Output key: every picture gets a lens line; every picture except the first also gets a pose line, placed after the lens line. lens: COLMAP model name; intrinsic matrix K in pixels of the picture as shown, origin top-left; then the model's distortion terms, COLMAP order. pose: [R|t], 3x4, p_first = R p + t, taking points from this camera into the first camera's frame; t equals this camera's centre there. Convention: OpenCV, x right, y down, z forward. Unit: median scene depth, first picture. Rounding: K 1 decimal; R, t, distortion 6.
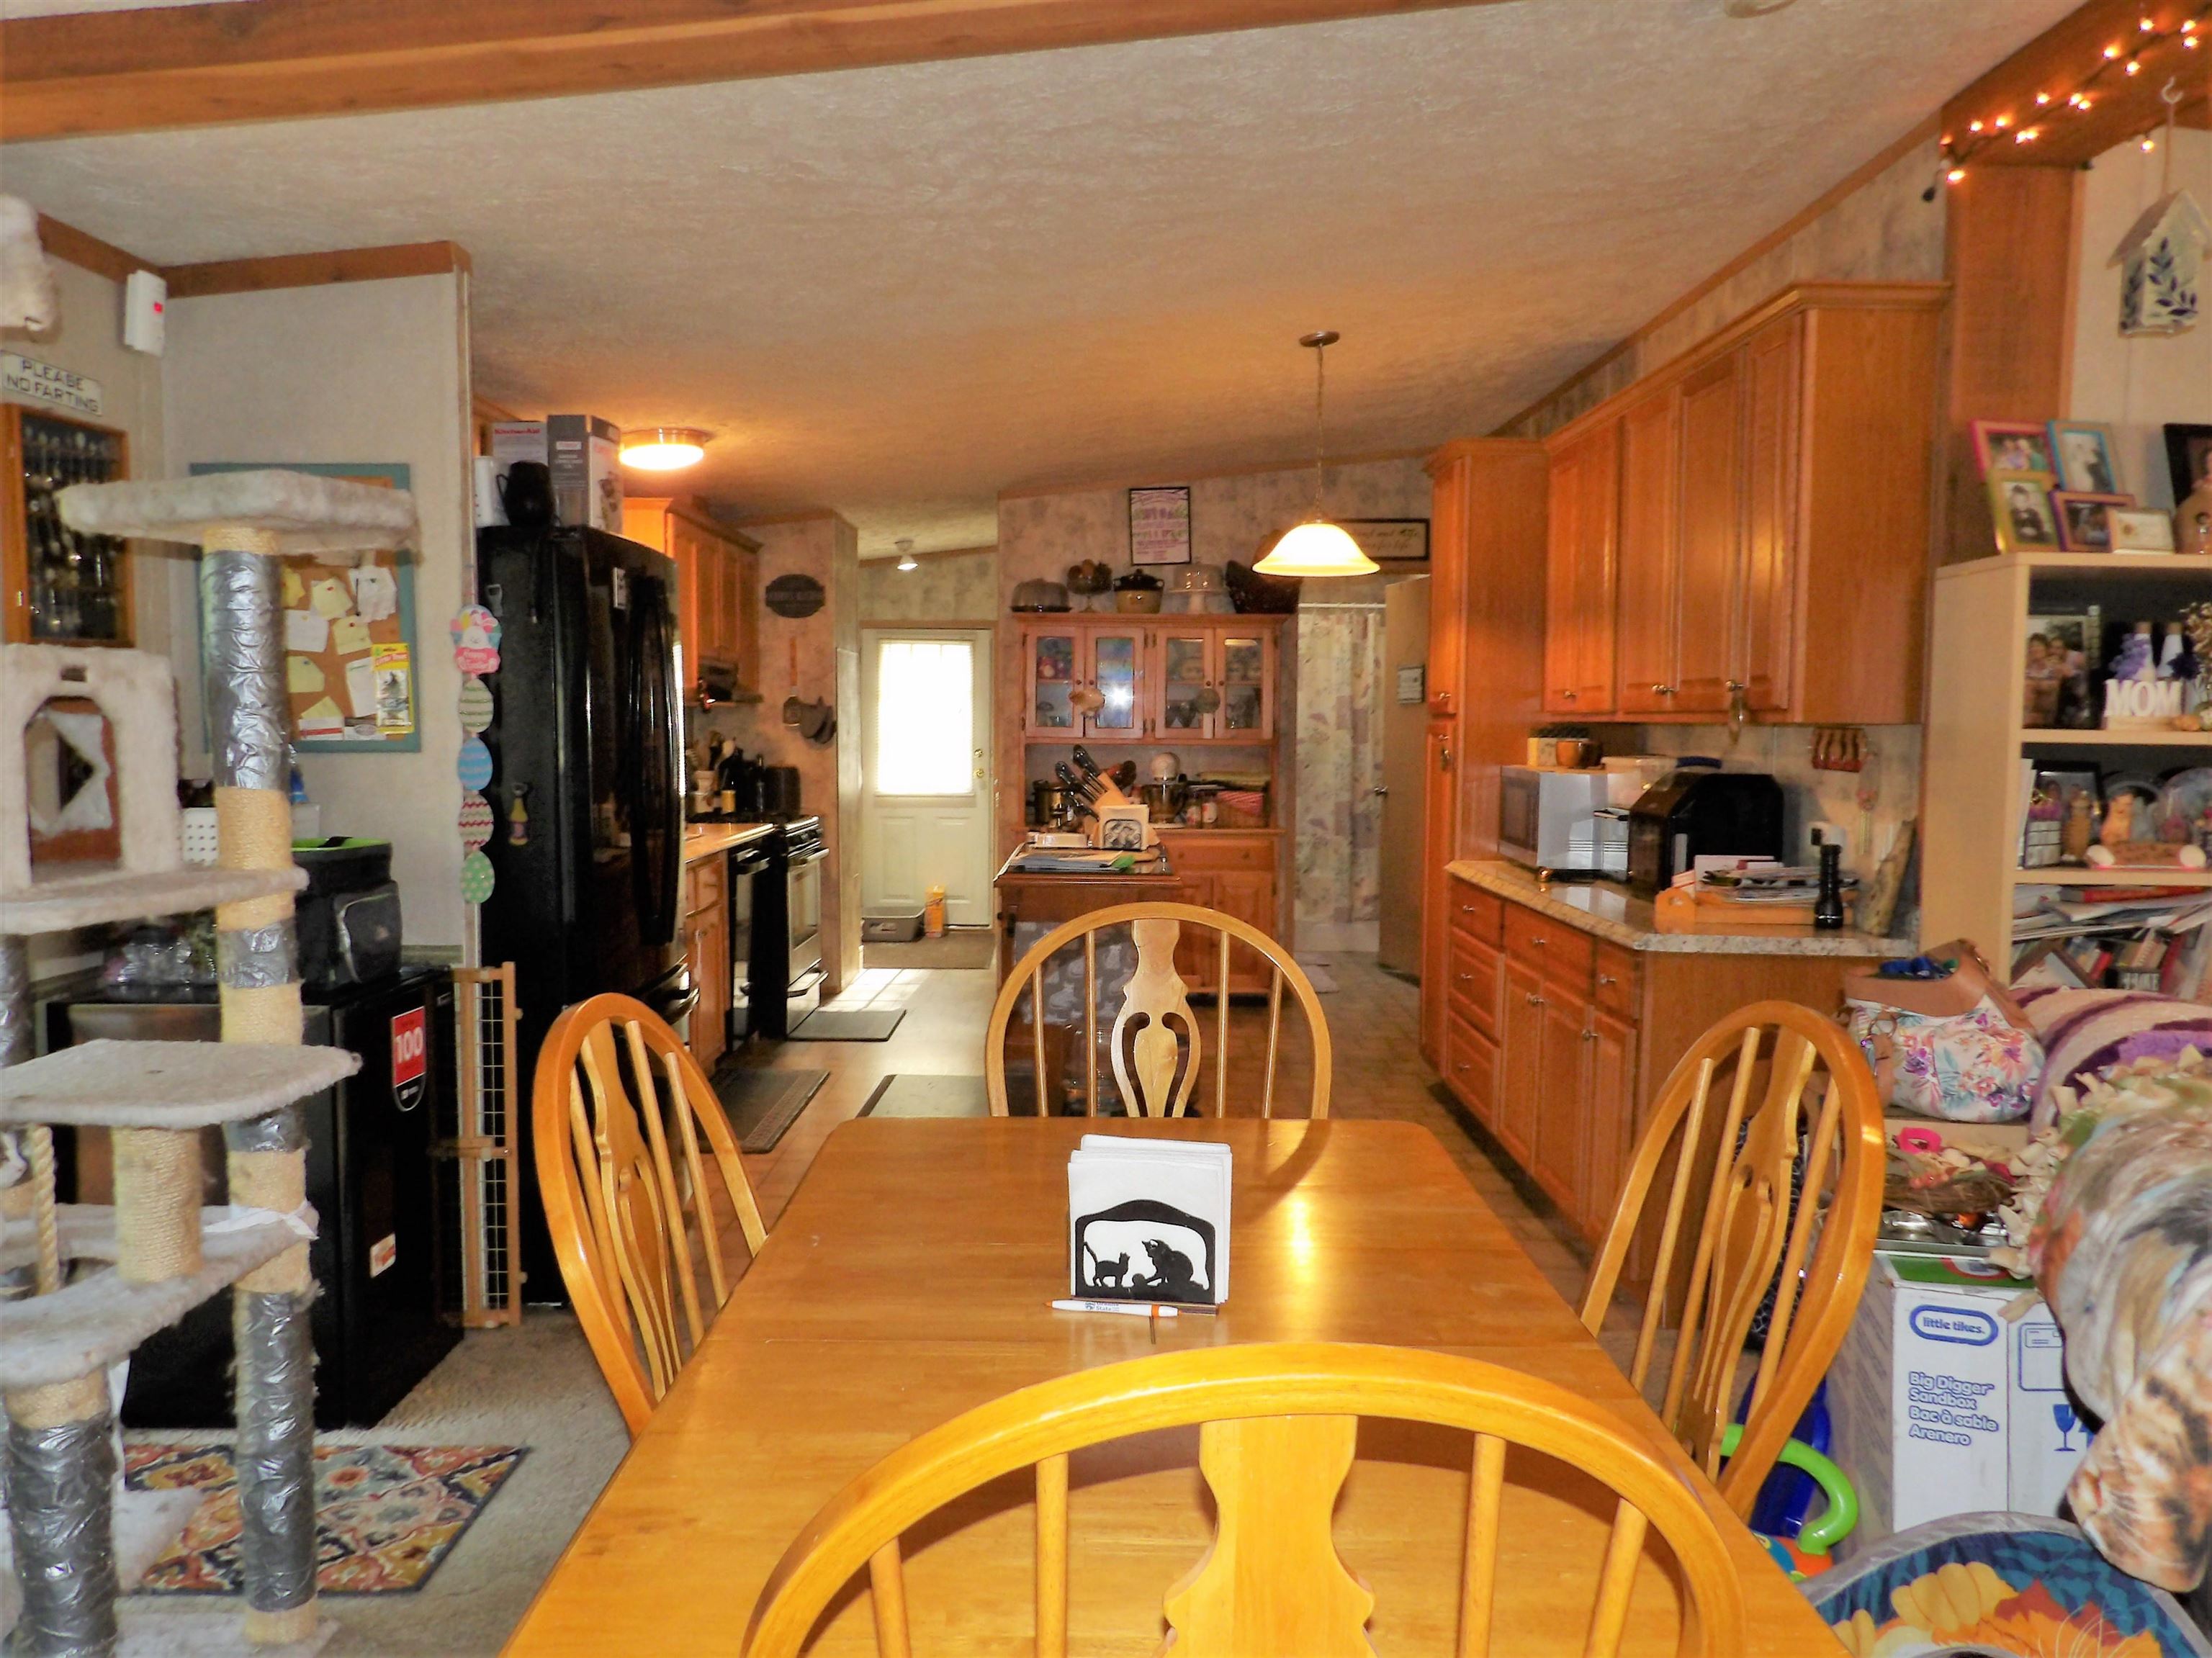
lens RADIAL K [[1669.2, 0, 1109.8], [0, 1669.2, 842.1], [0, 0, 1]] dist [-0.006632, -0.000925]
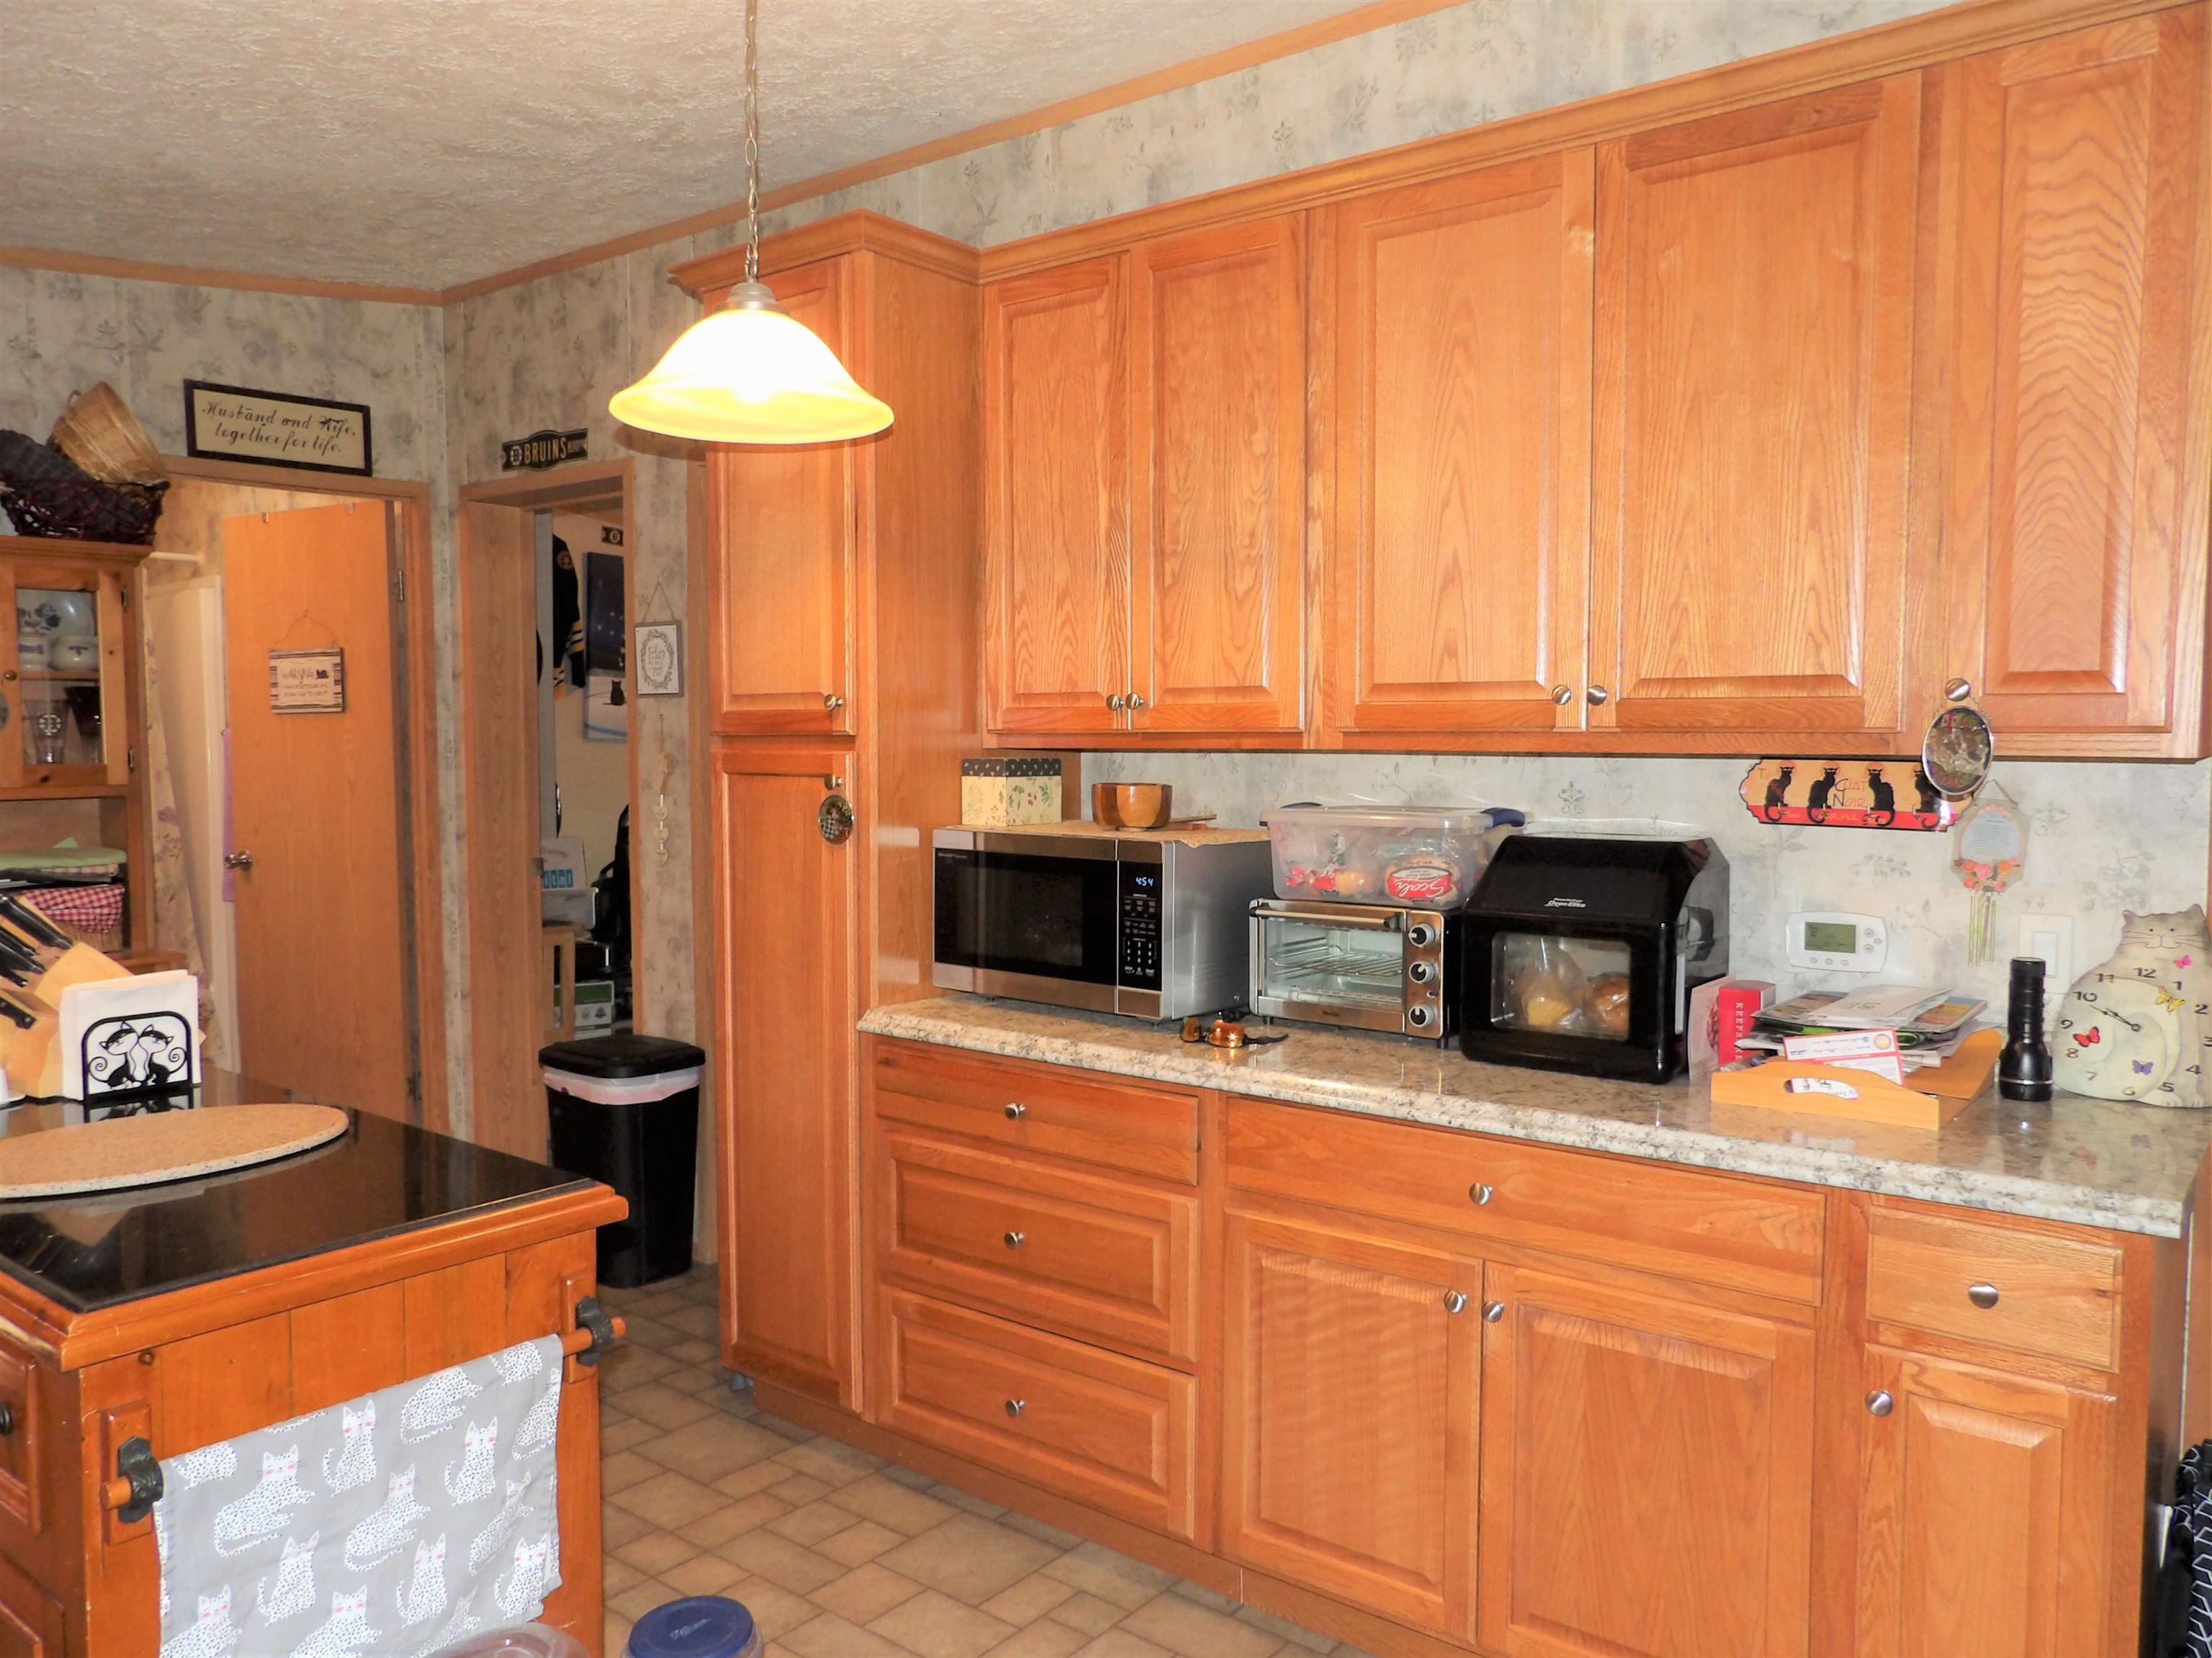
lens RADIAL K [[1628.4, 0, 1105.7], [0, 1628.4, 837.3], [0, 0, 1]] dist [-0.032573, 0.040878]
pose [[0.623326, -0.060741, 0.779600, -0.108576], [0.063876, 0.997602, 0.026654, -0.038608], [-0.779349, 0.033184, 0.625711, 0.443400]]
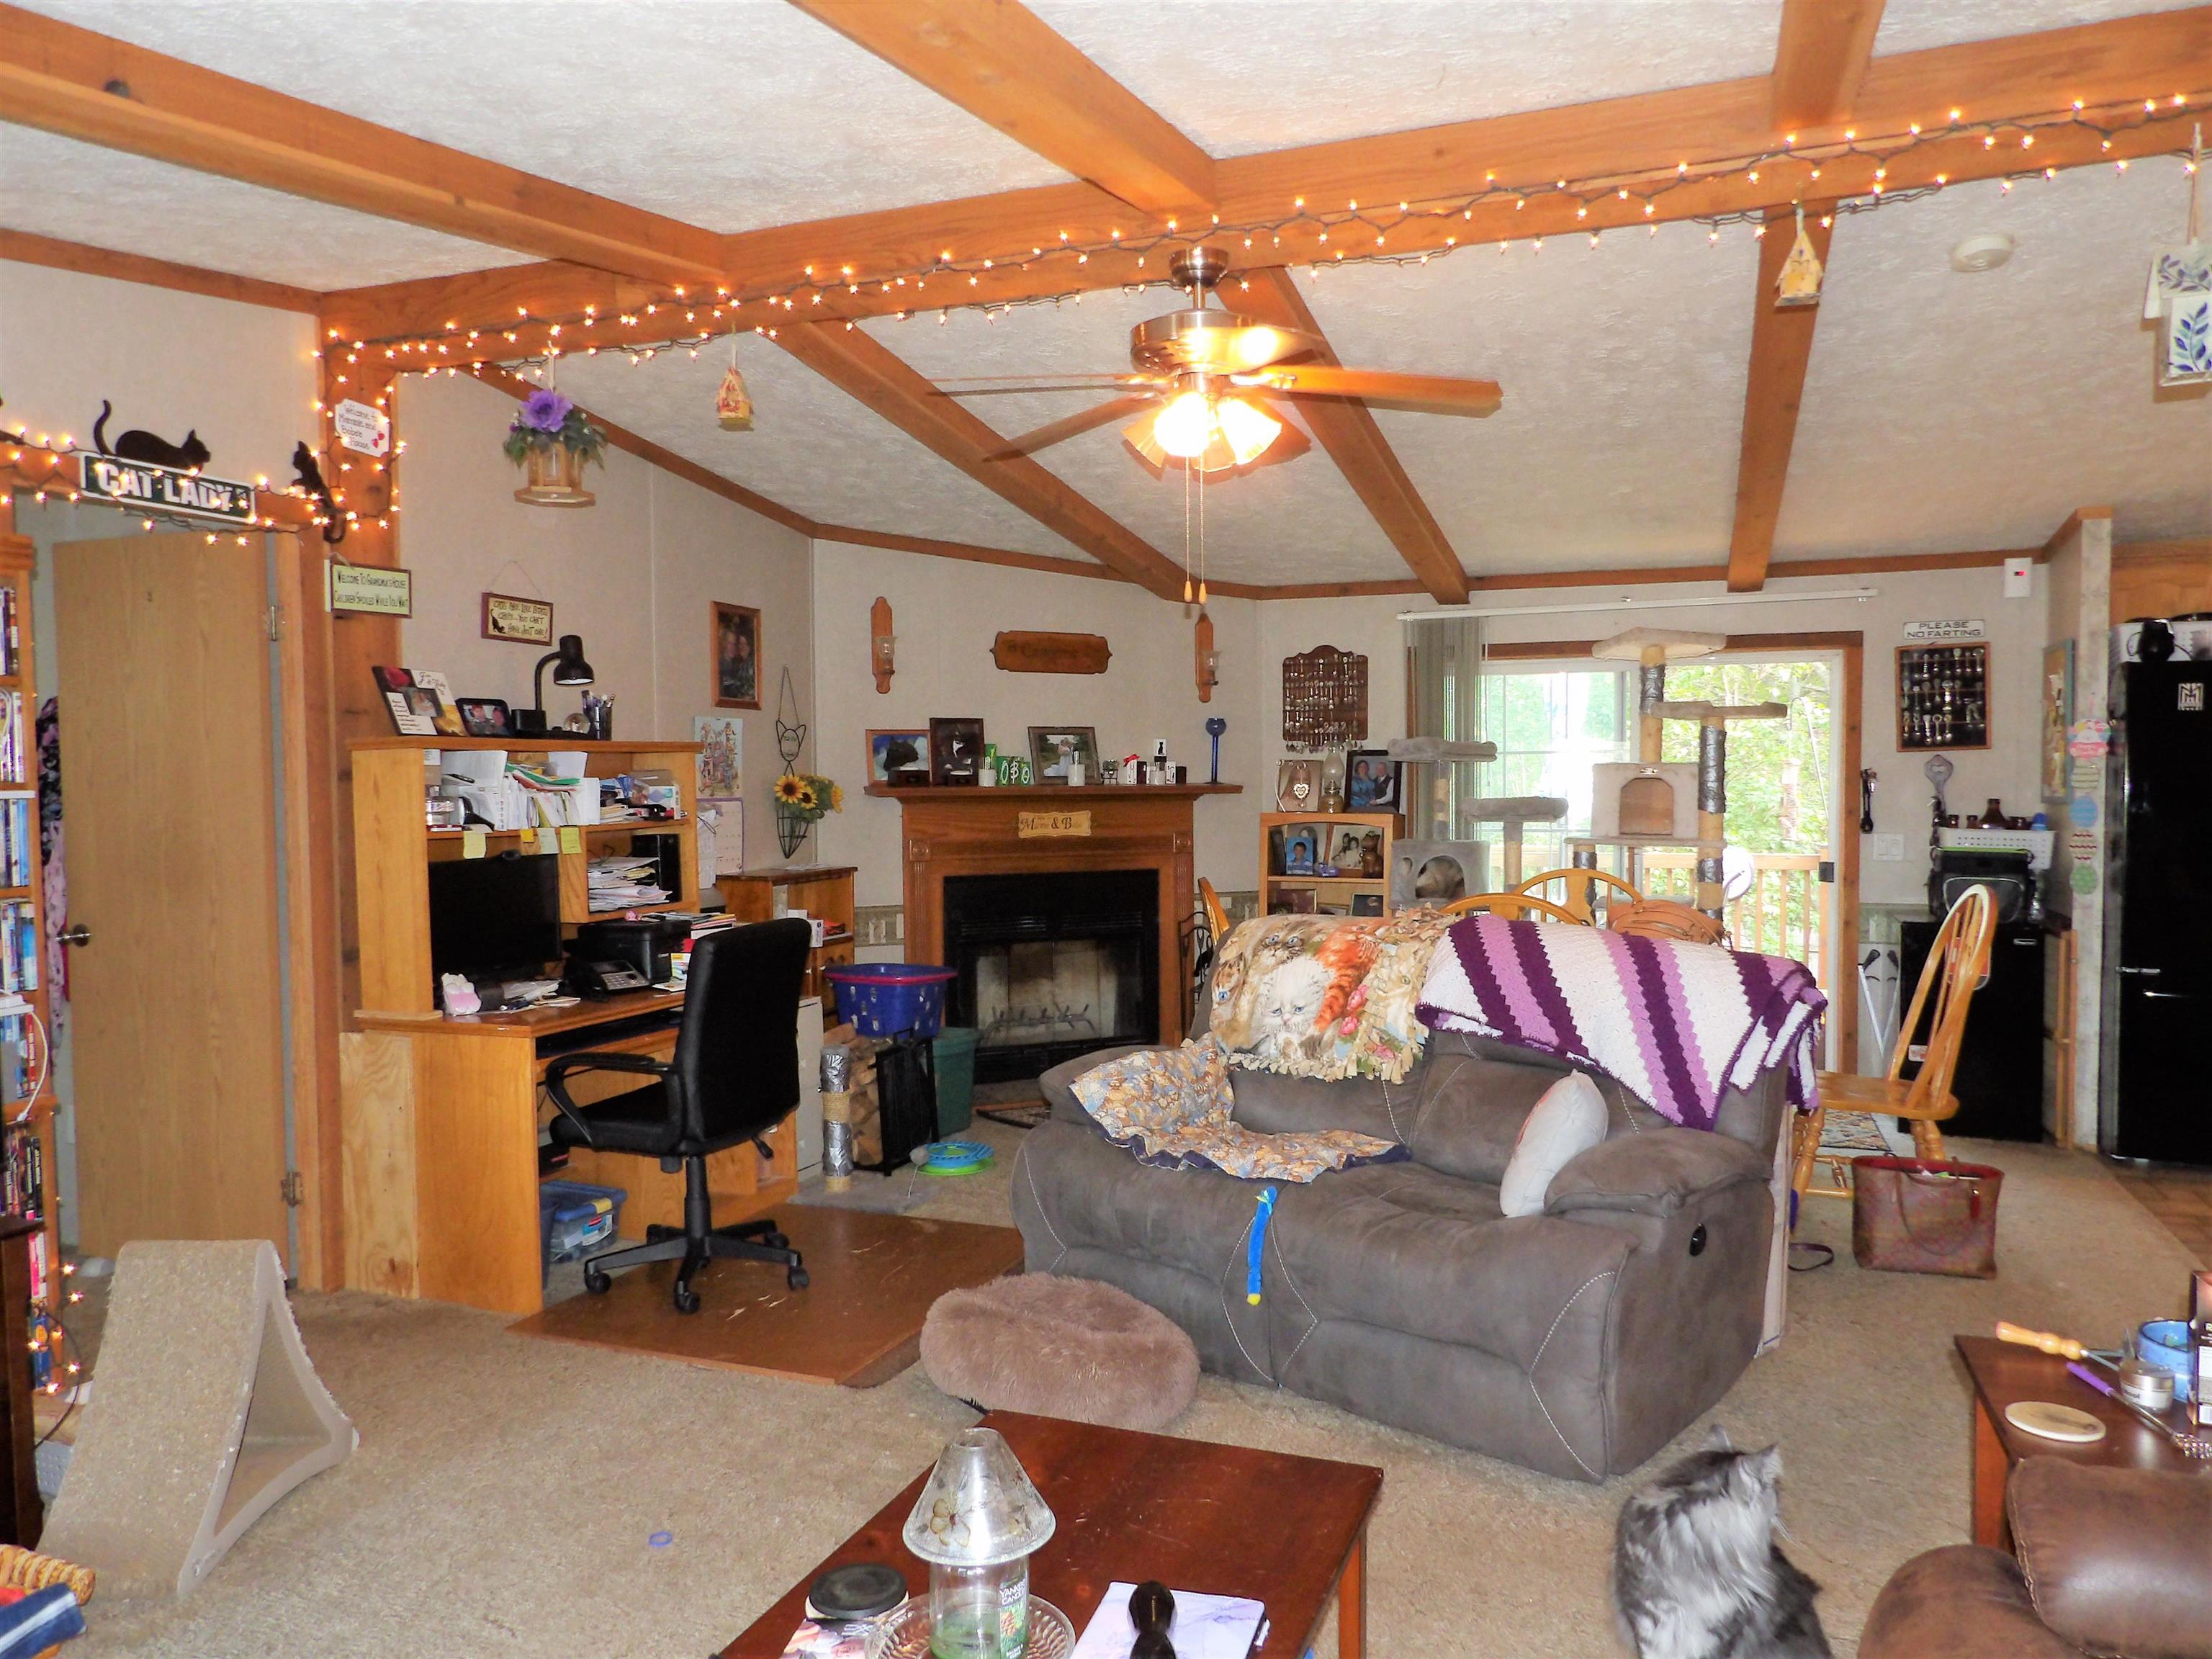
lens RADIAL K [[1598.7, 0, 1107.7], [0, 1598.7, 837.6], [0, 0, 1]] dist [-0.032033, 0.044336]
pose [[-0.358253, 0.027884, -0.933208, 0.679752], [-0.067207, 0.996191, 0.055566, -0.019910], [0.931202, 0.082624, -0.355014, 0.302253]]
